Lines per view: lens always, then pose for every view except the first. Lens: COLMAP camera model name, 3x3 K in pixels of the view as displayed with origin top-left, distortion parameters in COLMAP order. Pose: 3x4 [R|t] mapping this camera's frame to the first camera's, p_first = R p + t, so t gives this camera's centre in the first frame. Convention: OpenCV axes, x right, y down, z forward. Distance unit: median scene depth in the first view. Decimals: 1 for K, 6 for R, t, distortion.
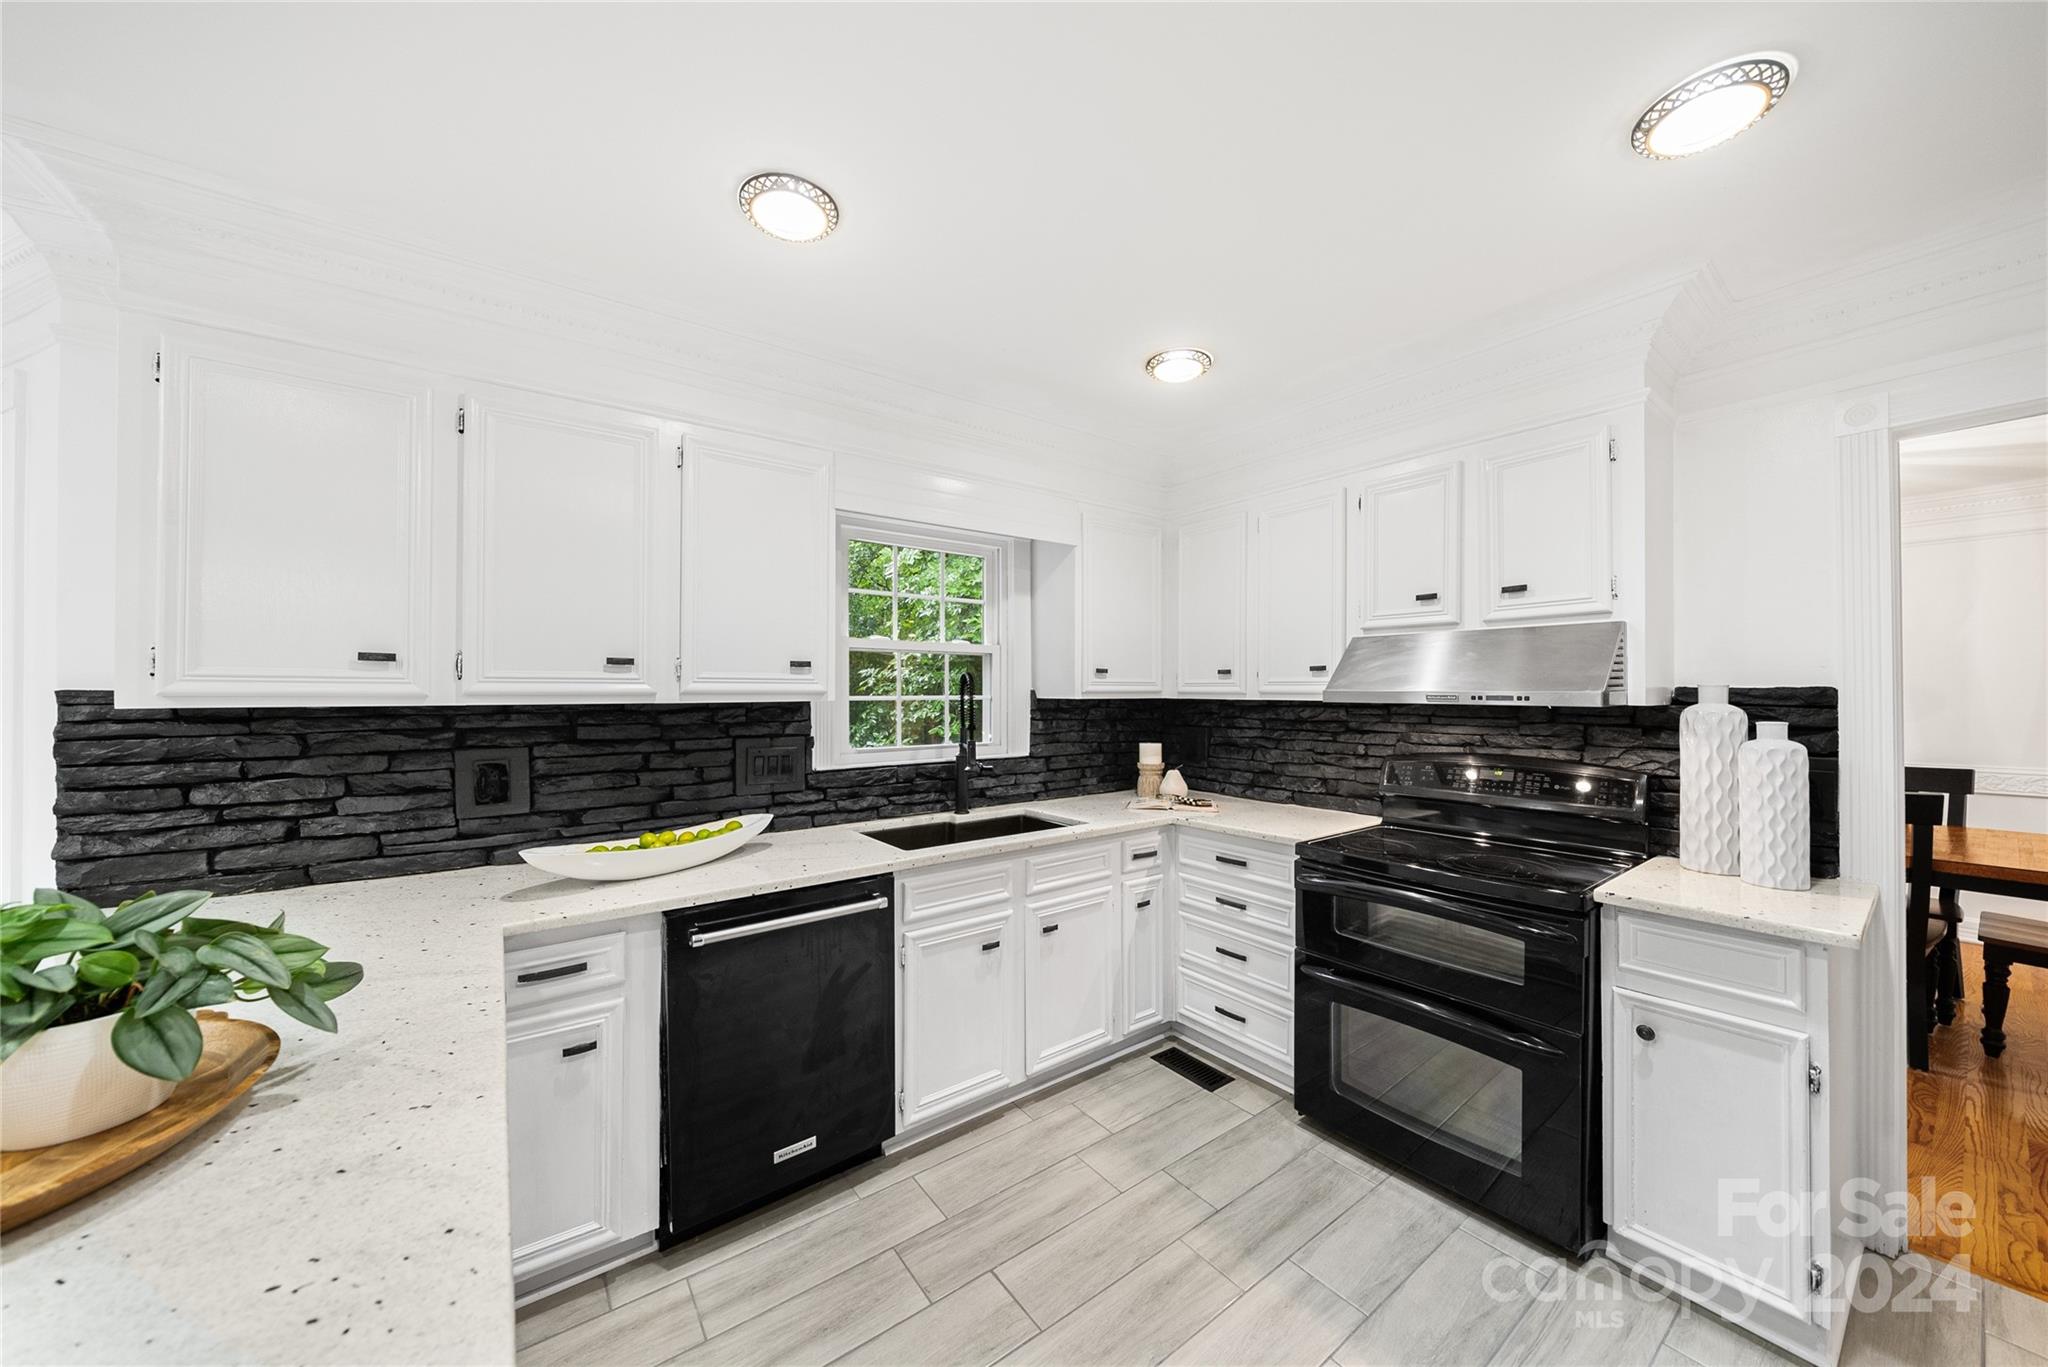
lens RADIAL K [[709.4, 0, 1020.0], [0, 709.4, 689.6], [0, 0, 1]] dist [-0.005260, -0.000276]
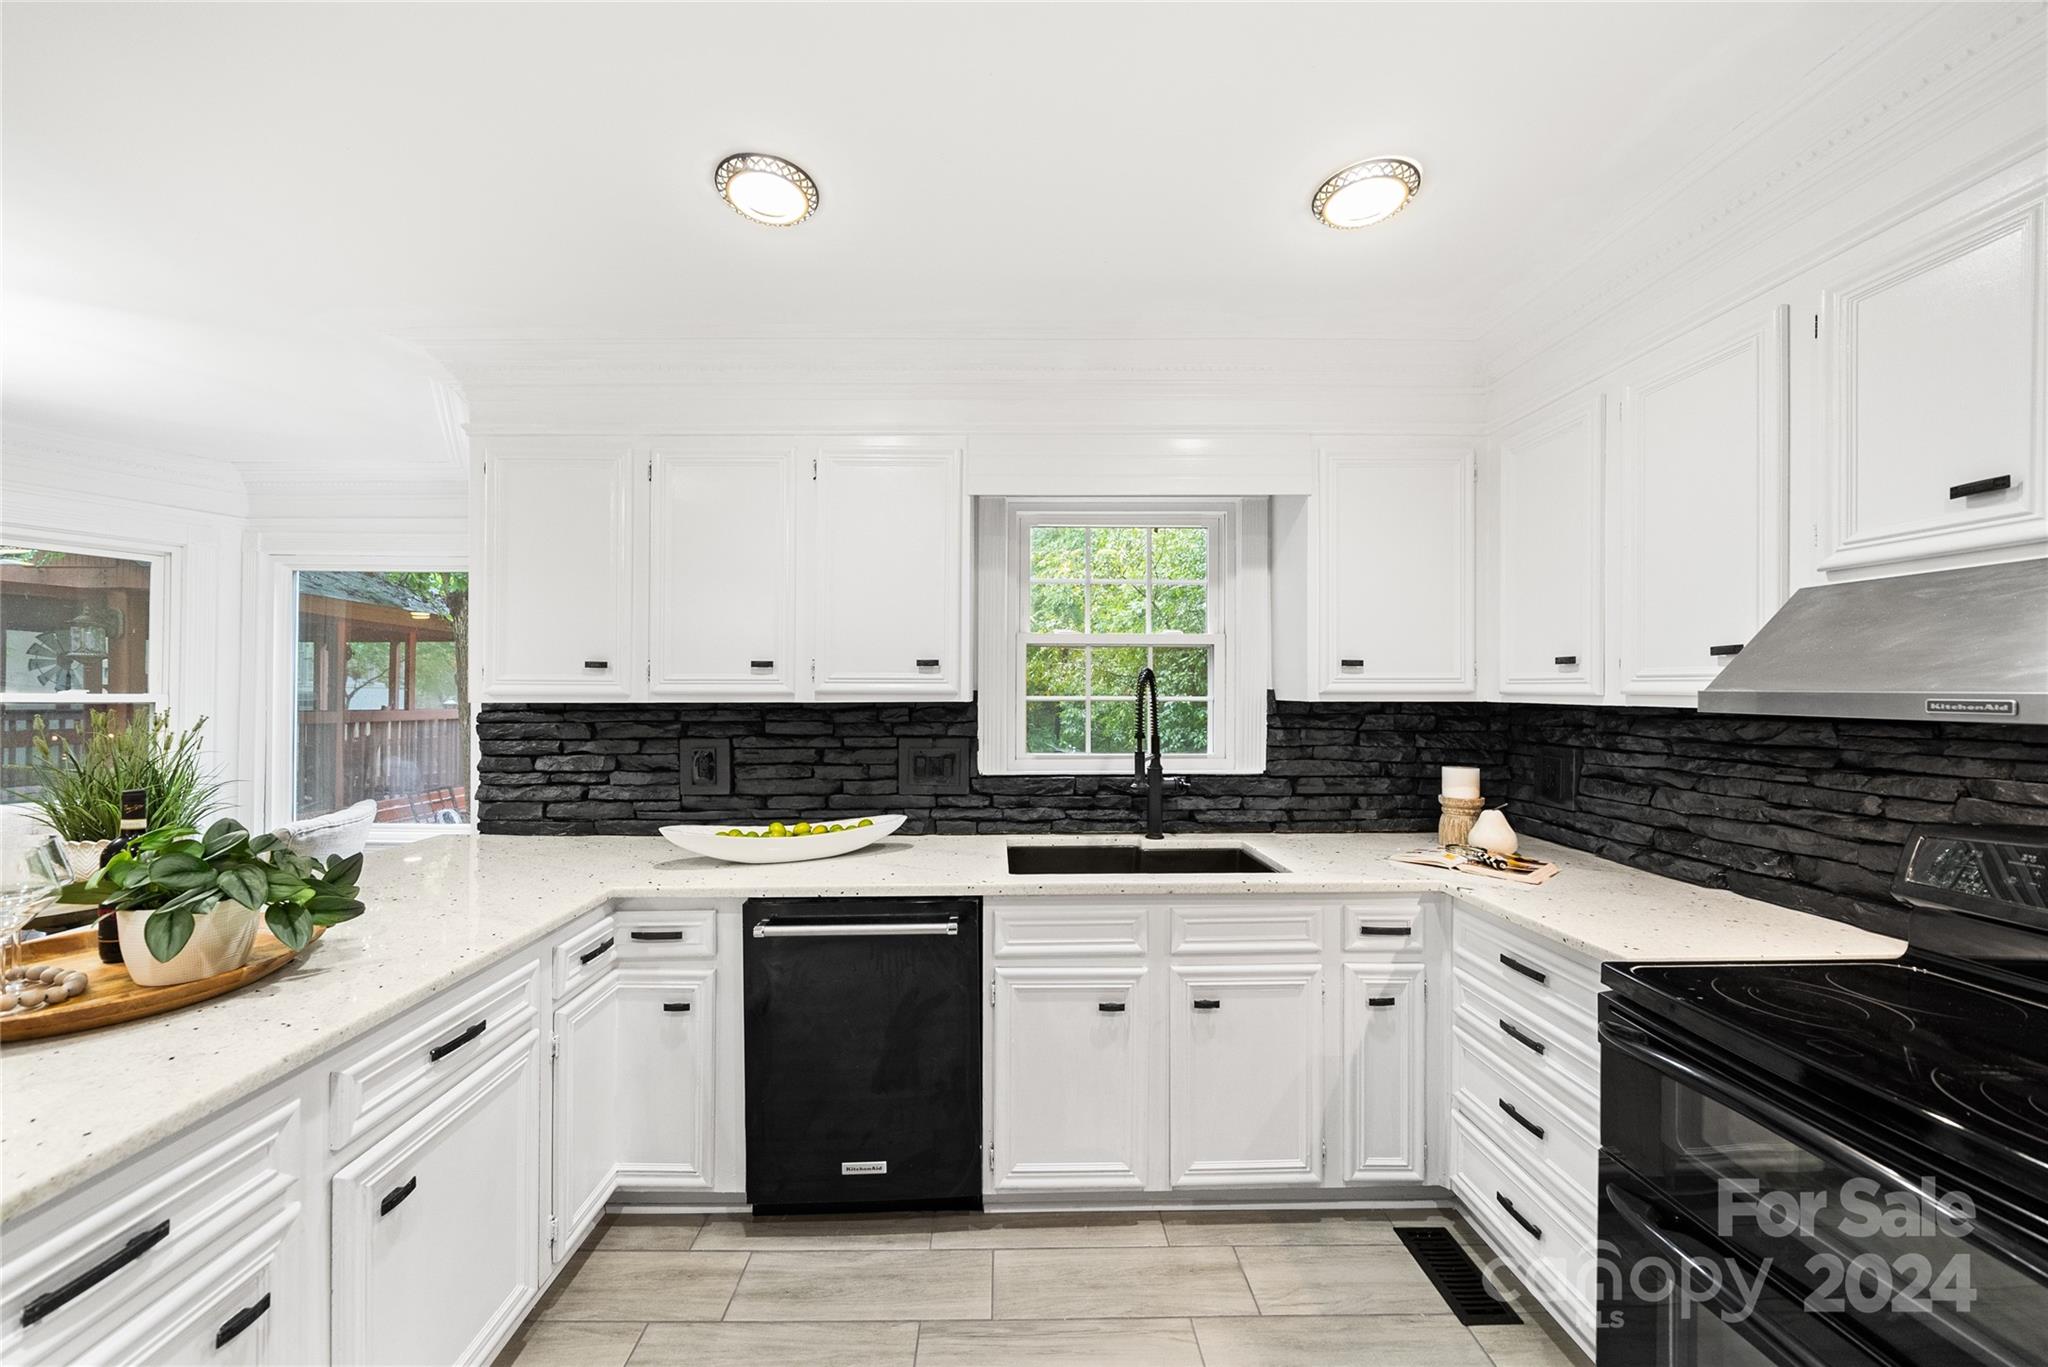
lens RADIAL K [[725.2, 0, 1008.0], [0, 725.2, 690.4], [0, 0, 1]] dist [-0.005124, -0.000224]
pose [[0.811817, 0.000298, -0.583912, 0.326230], [0.001149, 0.999997, 0.002107, -0.000676], [0.583911, -0.002381, 0.811814, 0.249747]]
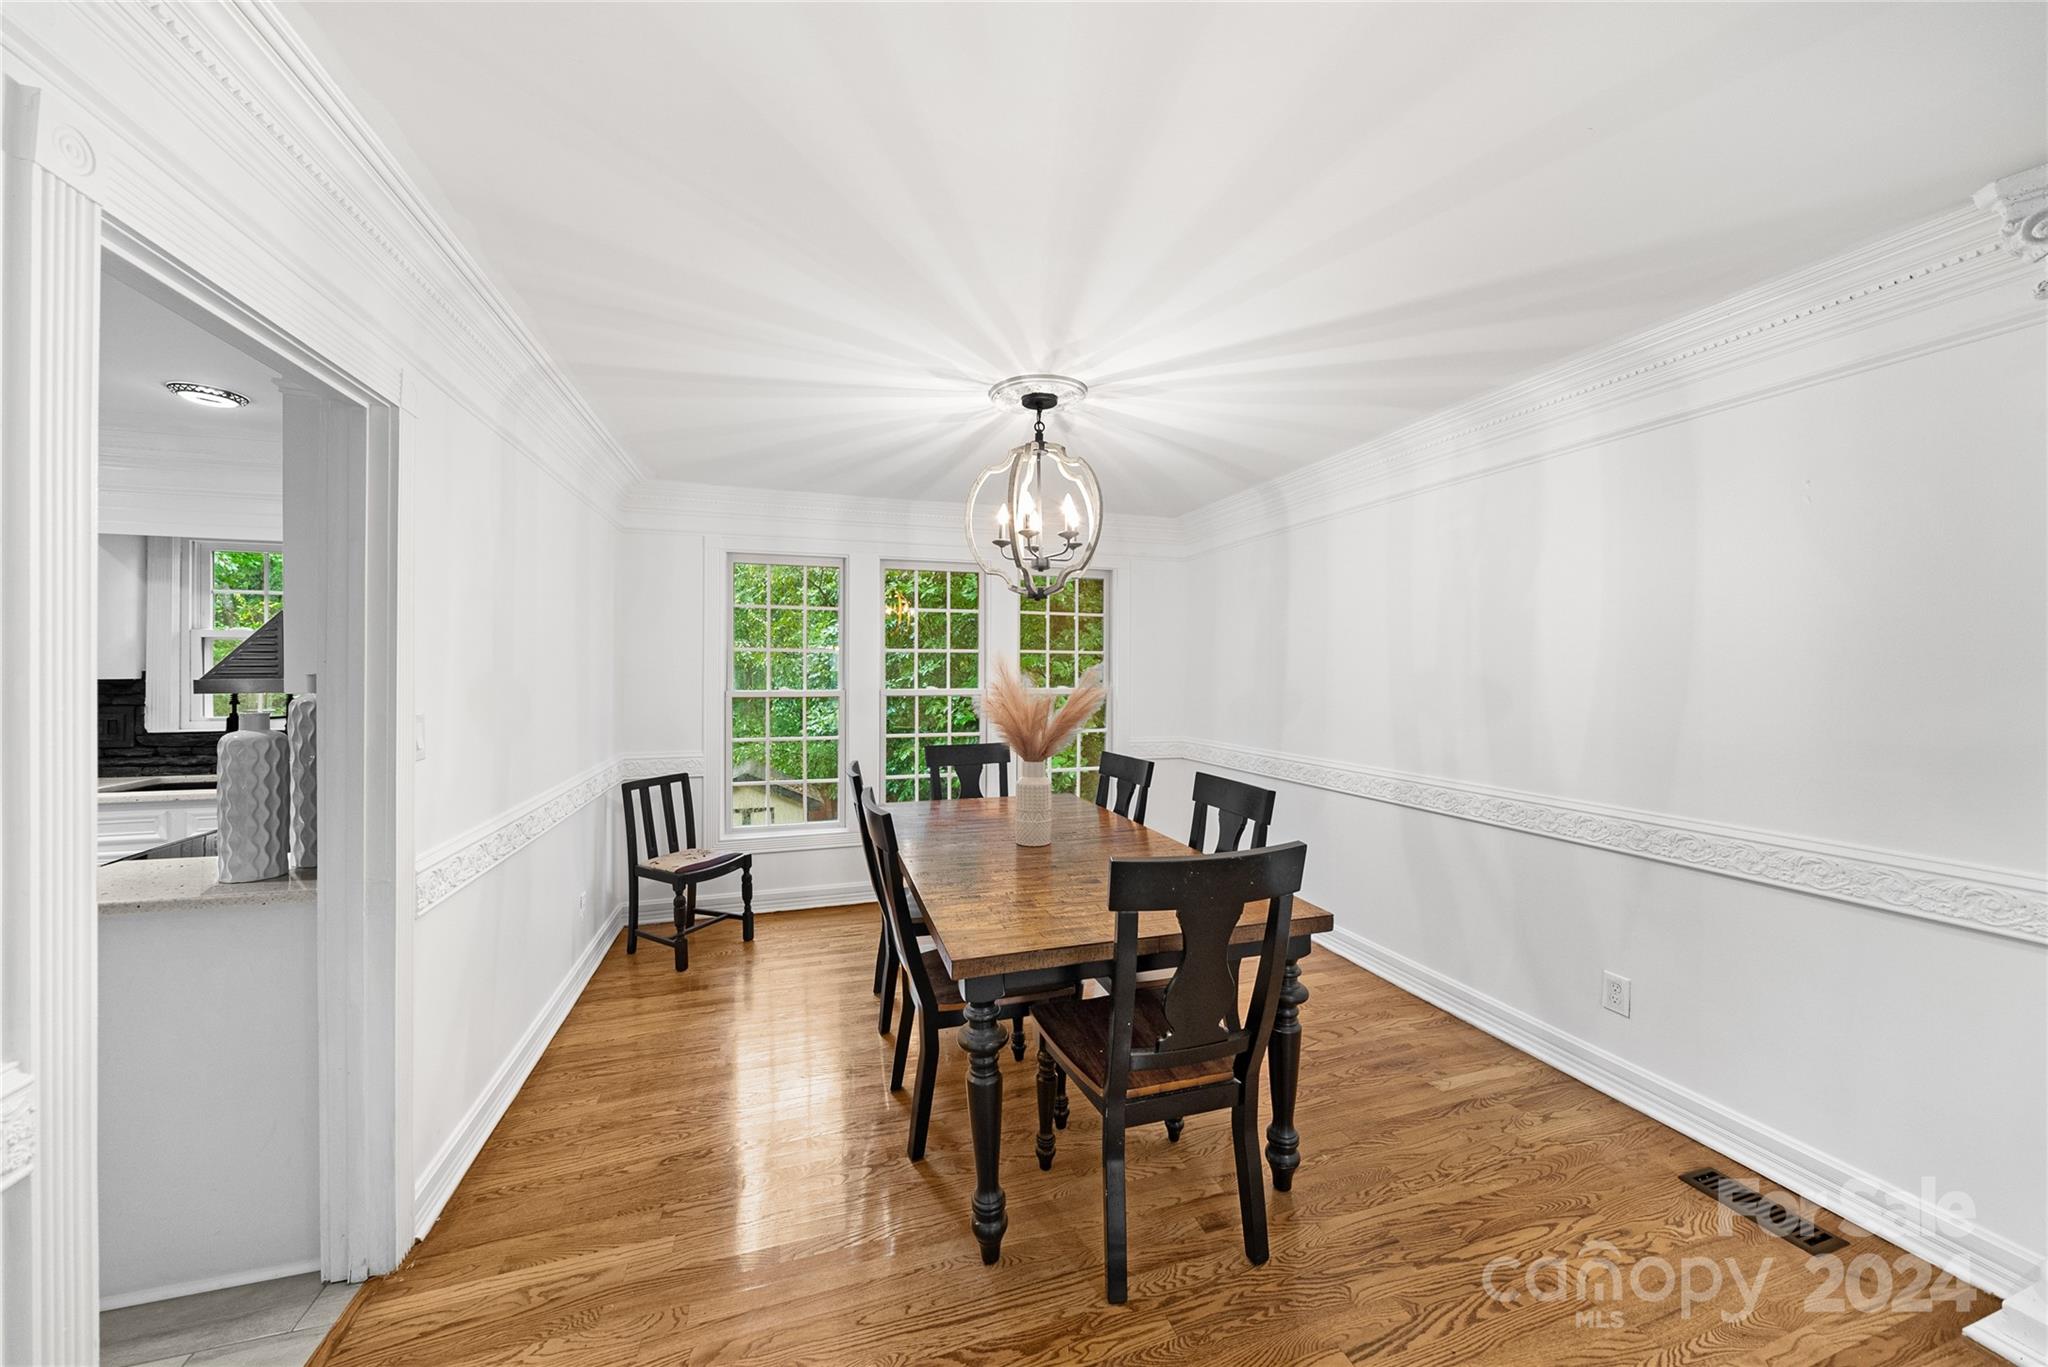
lens RADIAL K [[709.4, 0, 1020.0], [0, 709.4, 689.6], [0, 0, 1]] dist [-0.005260, -0.000276]
pose [[0.943701, 0.004831, -0.330765, 1.763598], [-0.002051, 0.999960, 0.008752, 0.021867], [0.330794, -0.007581, 0.943673, 0.331496]]
